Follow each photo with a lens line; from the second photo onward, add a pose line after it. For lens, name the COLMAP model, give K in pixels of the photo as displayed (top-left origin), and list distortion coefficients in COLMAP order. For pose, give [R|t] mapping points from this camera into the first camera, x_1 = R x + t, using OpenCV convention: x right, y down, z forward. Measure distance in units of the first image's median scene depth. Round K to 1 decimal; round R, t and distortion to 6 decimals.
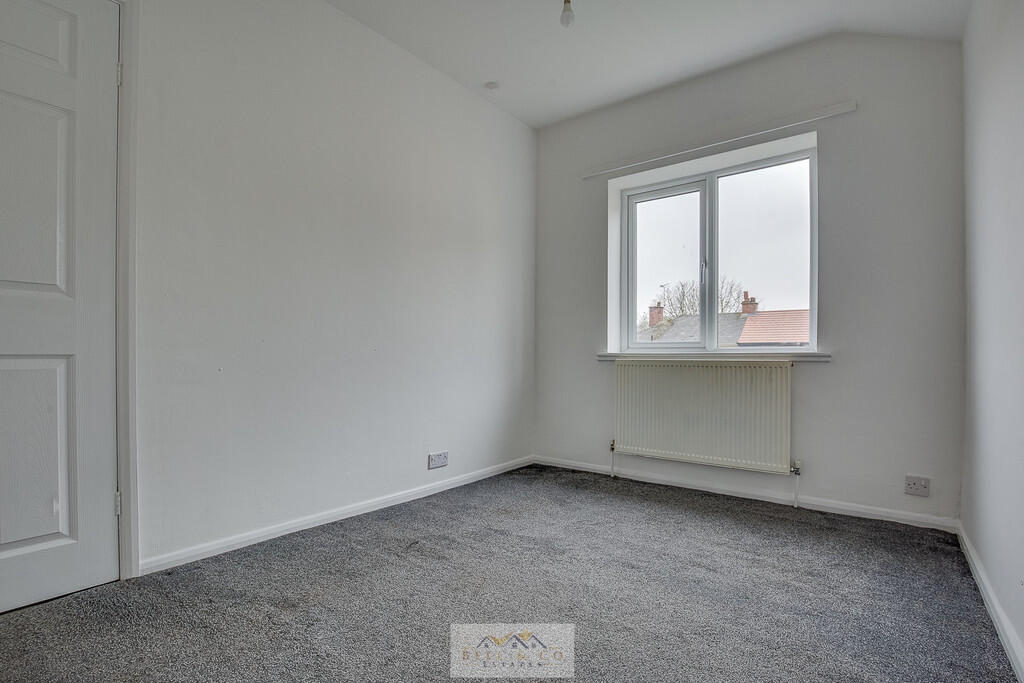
lens RADIAL K [[490.8, 0, 492.5], [0, 490.8, 353.3], [0, 0, 1]] dist [-0.028843, 0.000093]
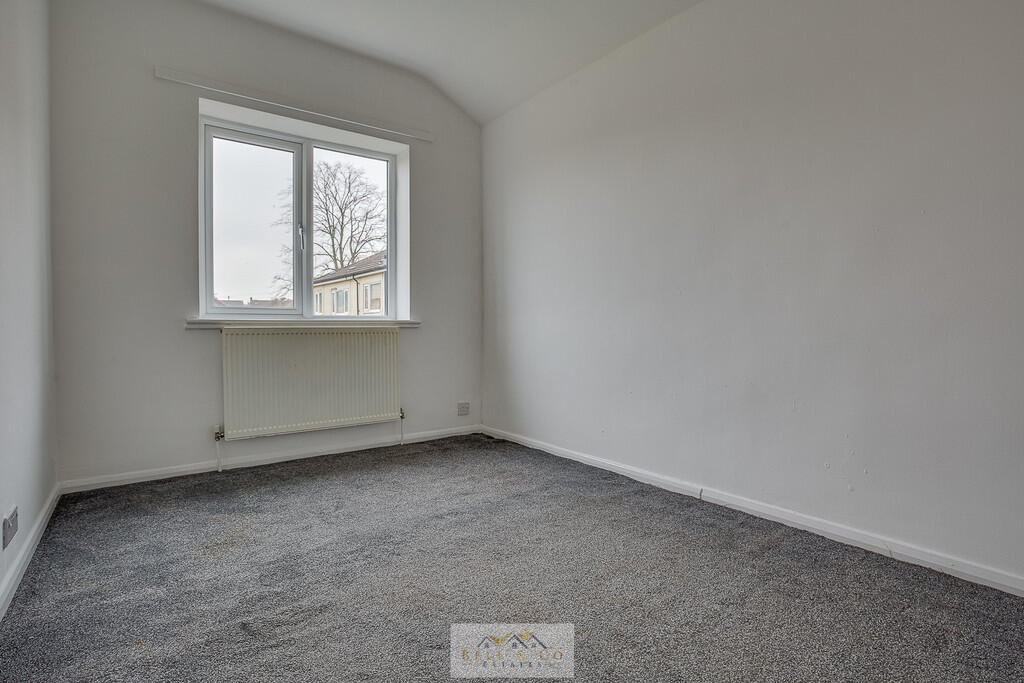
lens RADIAL K [[490.8, 0, 520.0], [0, 490.8, 338.4], [0, 0, 1]] dist [-0.028843, 0.000093]
pose [[0.232033, -0.029686, 0.972255, -0.437467], [-0.007973, 0.999443, 0.032419, 0.000727], [-0.972675, -0.015274, 0.231667, 0.347254]]
